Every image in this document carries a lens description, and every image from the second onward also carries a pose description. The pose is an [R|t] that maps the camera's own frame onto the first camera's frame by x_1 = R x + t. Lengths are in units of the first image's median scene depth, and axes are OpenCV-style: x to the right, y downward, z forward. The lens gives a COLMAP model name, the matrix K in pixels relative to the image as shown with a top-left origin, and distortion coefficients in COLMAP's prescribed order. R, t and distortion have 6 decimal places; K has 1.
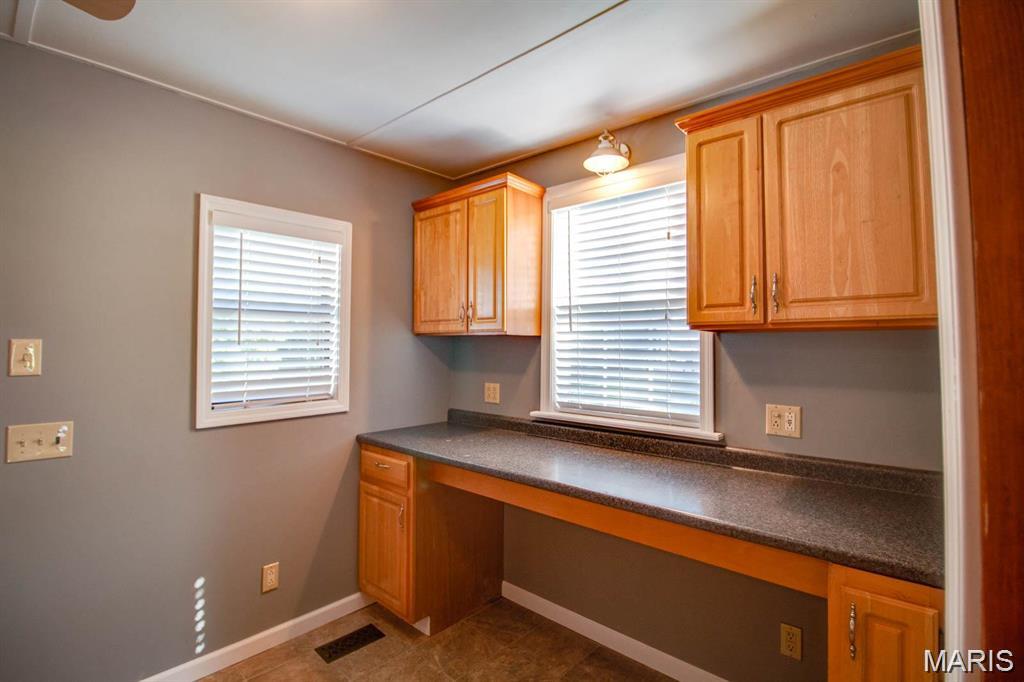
lens RADIAL K [[481.5, 0, 511.9], [0, 481.5, 323.2], [0, 0, 1]] dist [-0.003239, -0.000436]
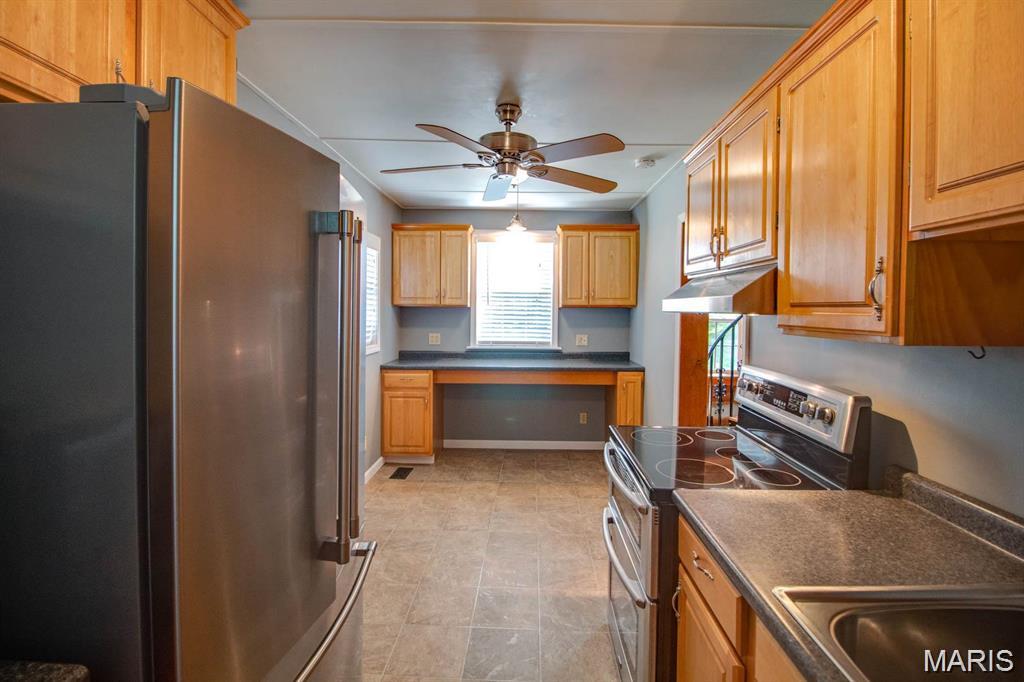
lens RADIAL K [[479.8, 0, 514.4], [0, 479.8, 312.5], [0, 0, 1]] dist [0.000358, 0.000005]
pose [[0.760252, -0.002725, 0.649622, -1.121388], [-0.034110, 0.998444, 0.044108, -0.045404], [-0.648732, -0.055692, 0.758977, -0.603650]]
